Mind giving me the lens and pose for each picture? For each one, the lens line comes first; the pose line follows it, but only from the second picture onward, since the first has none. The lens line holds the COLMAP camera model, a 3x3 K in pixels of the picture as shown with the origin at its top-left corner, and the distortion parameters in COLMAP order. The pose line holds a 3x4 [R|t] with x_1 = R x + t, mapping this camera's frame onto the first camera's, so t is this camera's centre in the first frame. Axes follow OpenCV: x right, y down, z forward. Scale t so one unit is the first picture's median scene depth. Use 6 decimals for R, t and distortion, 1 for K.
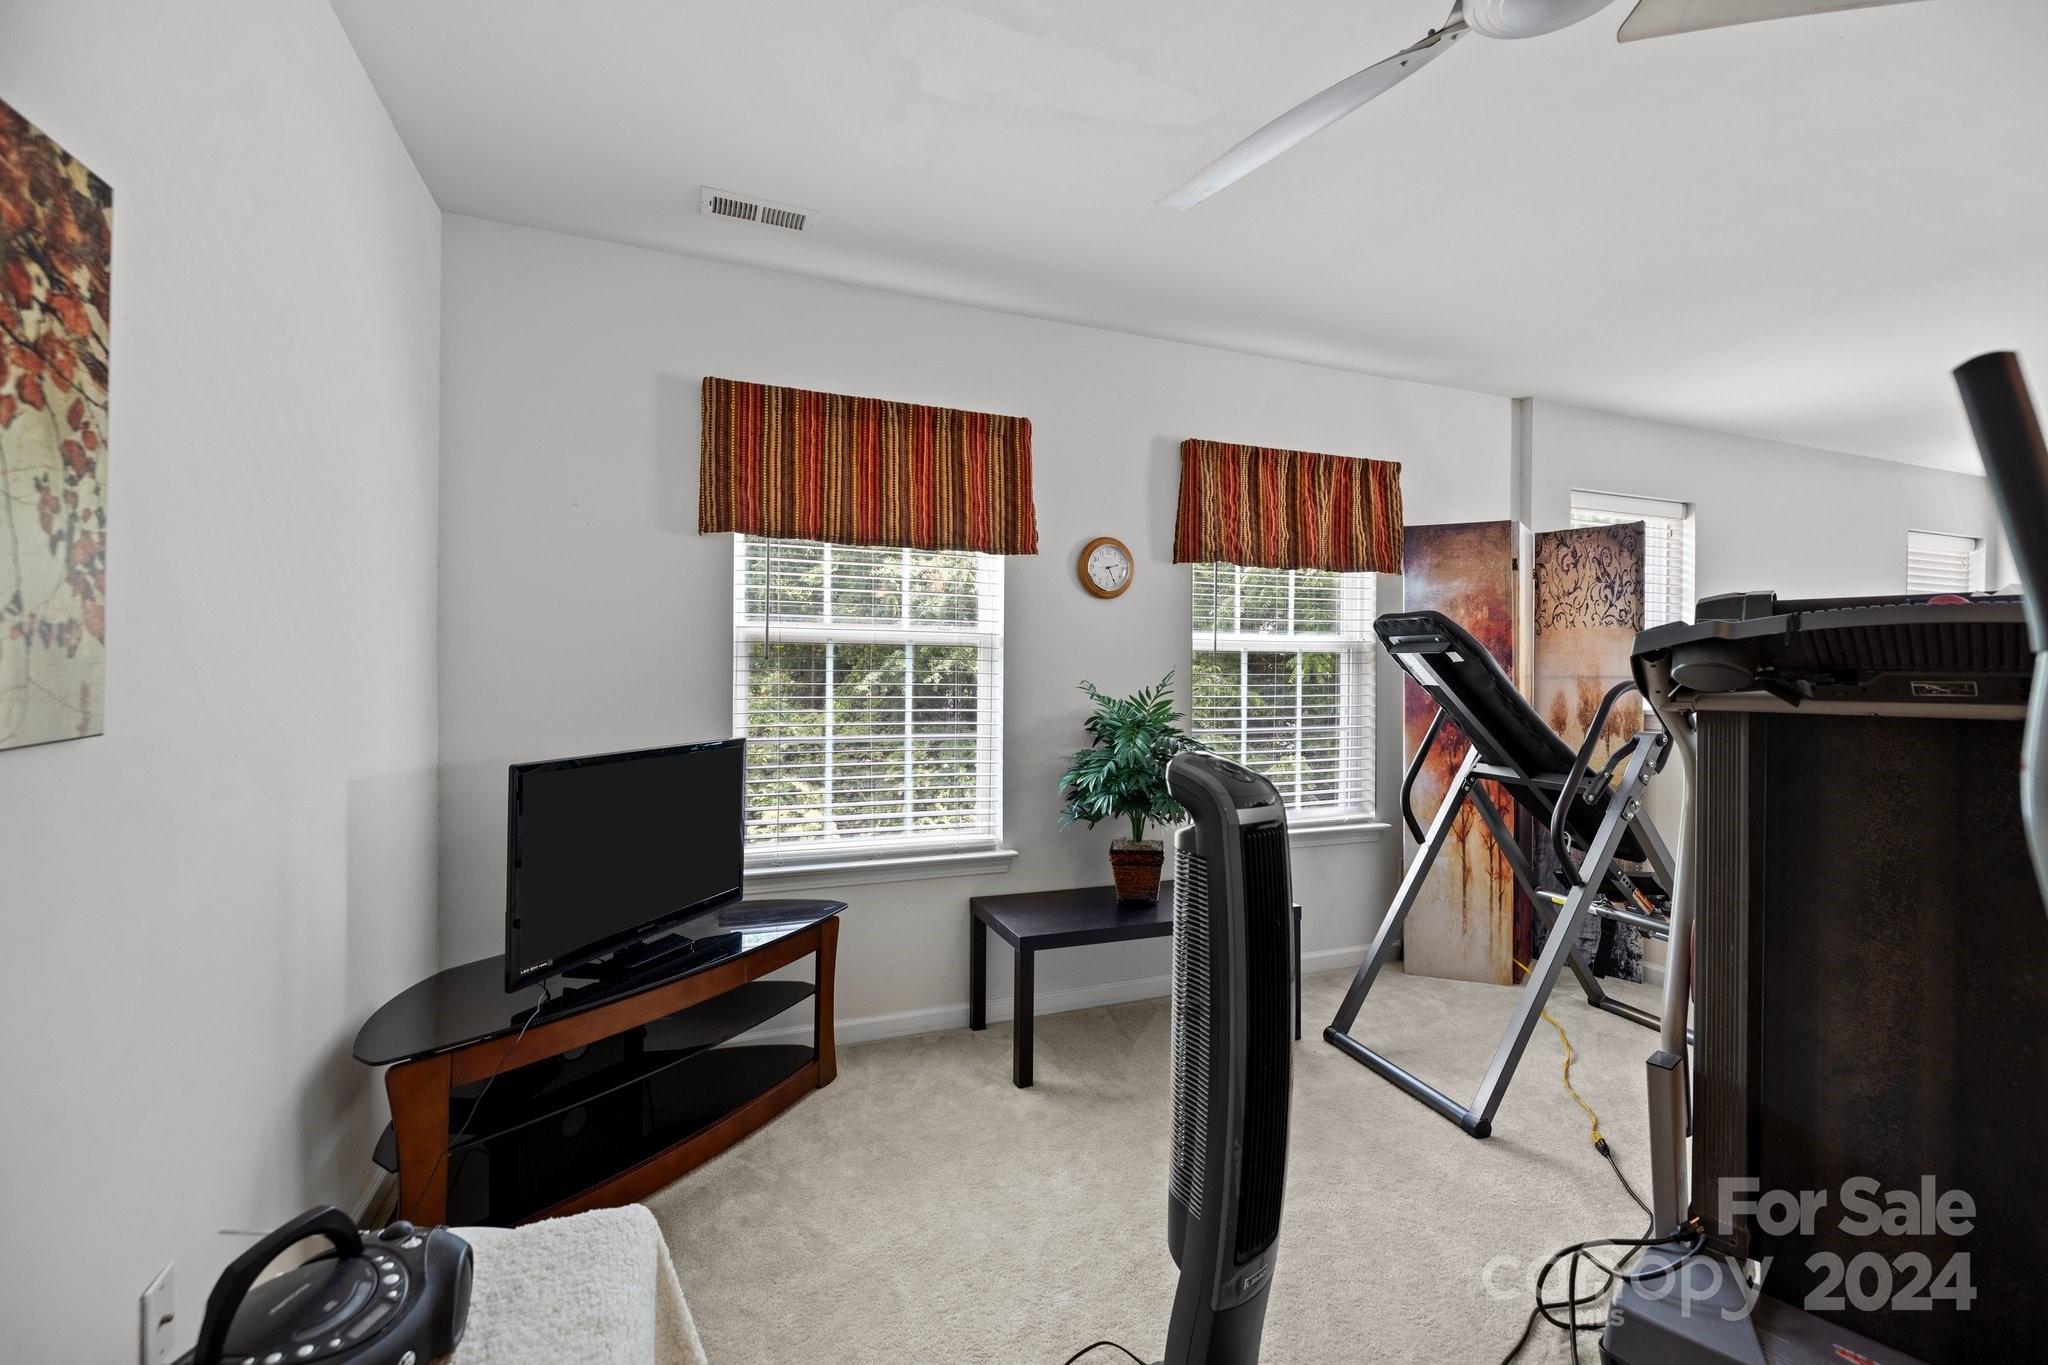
lens RADIAL K [[869.6, 0, 1024.0], [0, 869.6, 682.5], [0, 0, 1]] dist [0.001219, 0.000114]
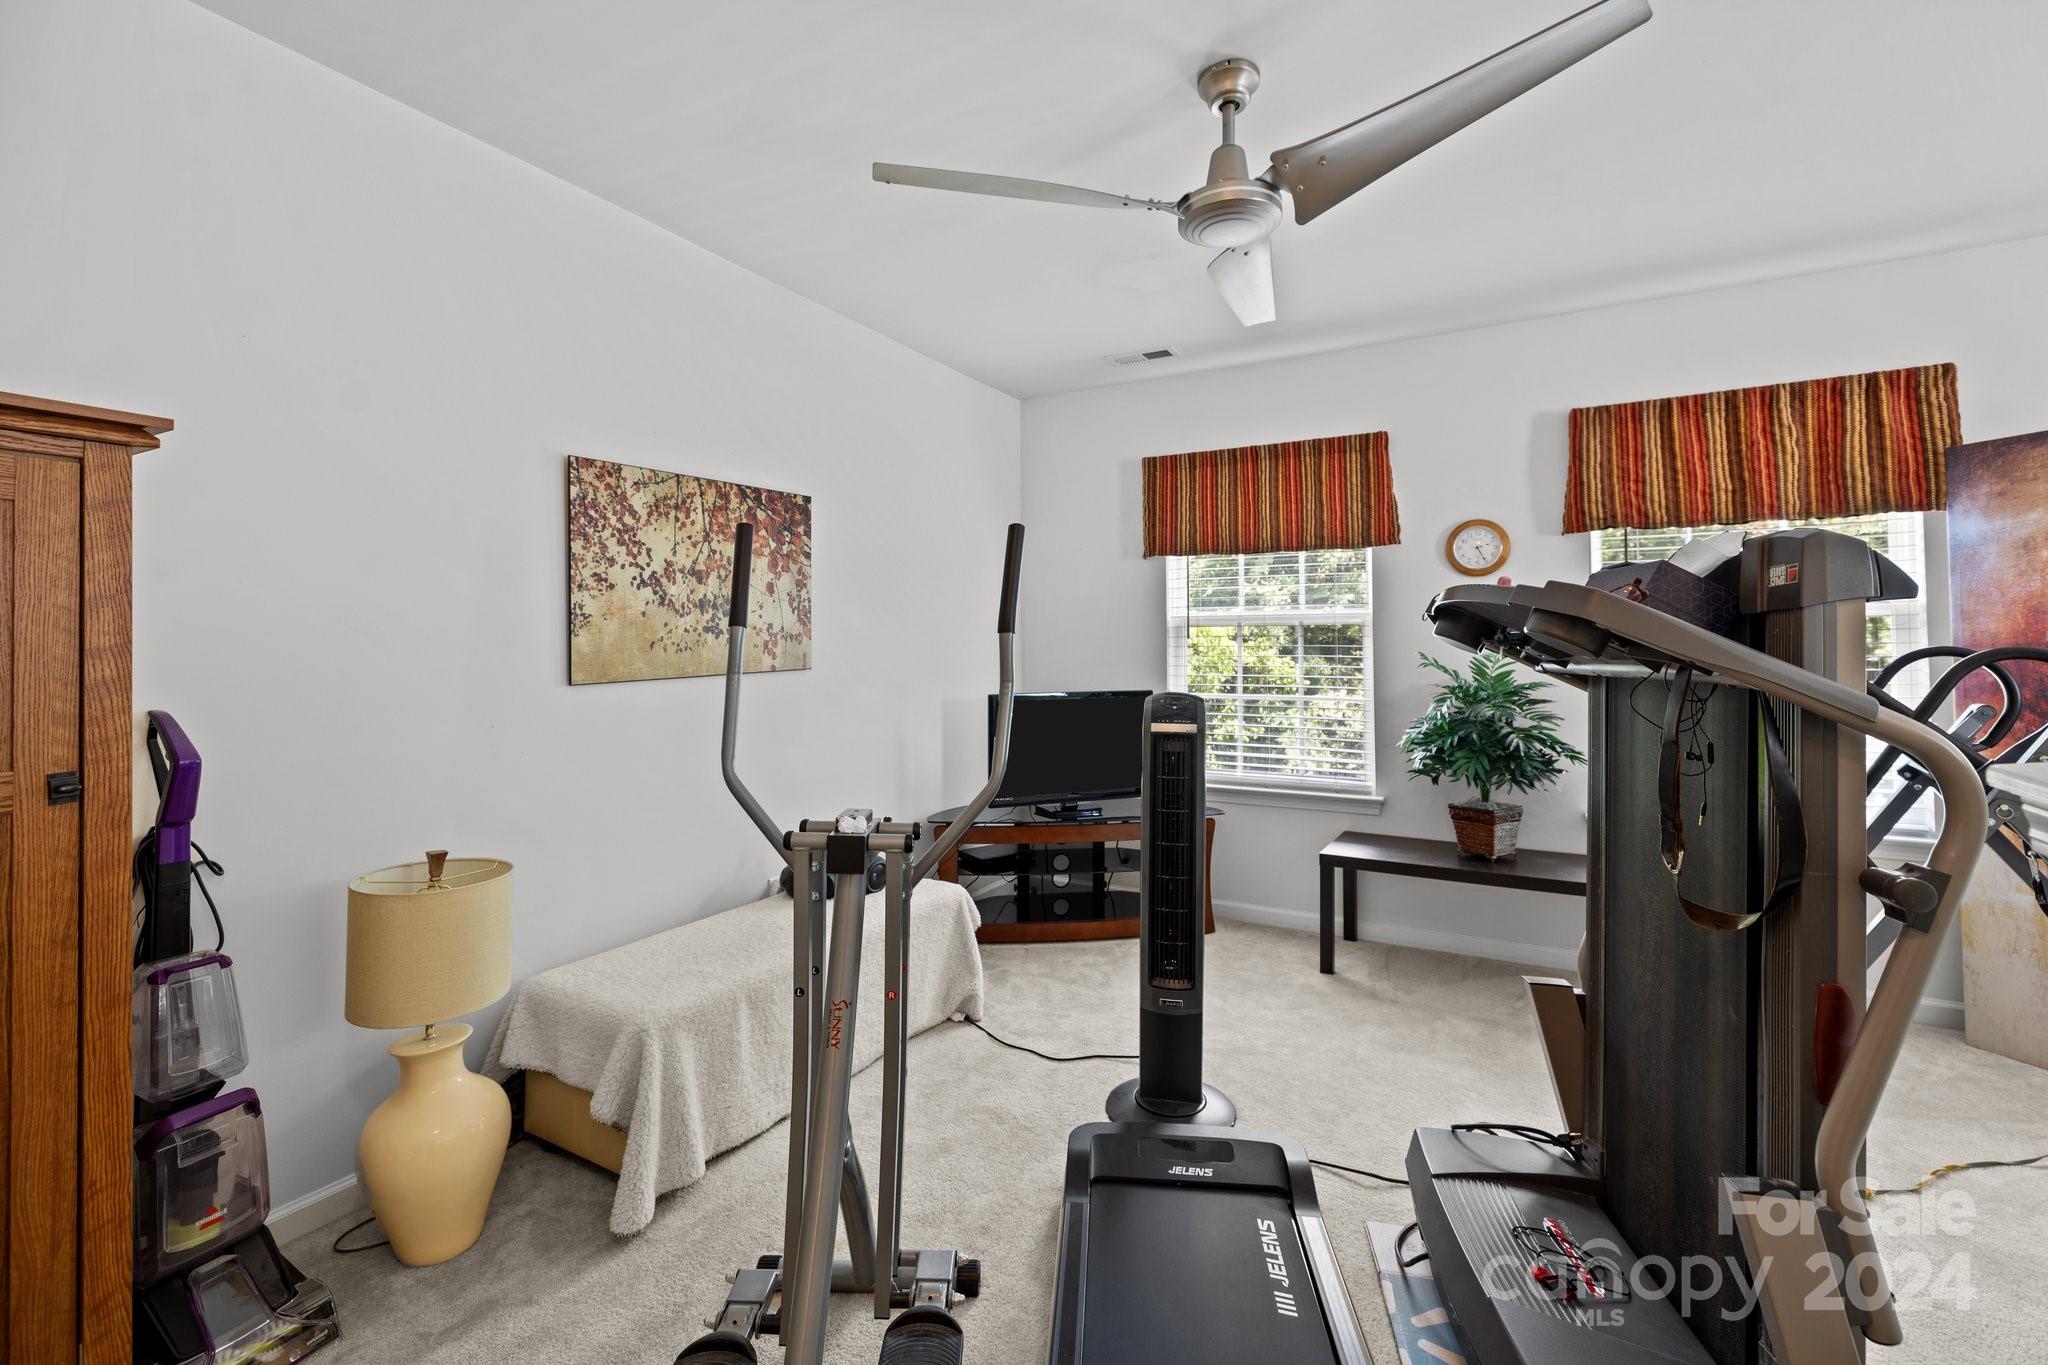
lens RADIAL K [[899.4, 0, 1027.6], [0, 899.4, 646.1], [0, 0, 1]] dist [-0.000896, -0.000274]
pose [[0.620153, -0.010116, -0.784415, 0.701351], [-0.001785, 0.999896, -0.014306, 0.008109], [0.784479, 0.010272, 0.620071, -0.143233]]
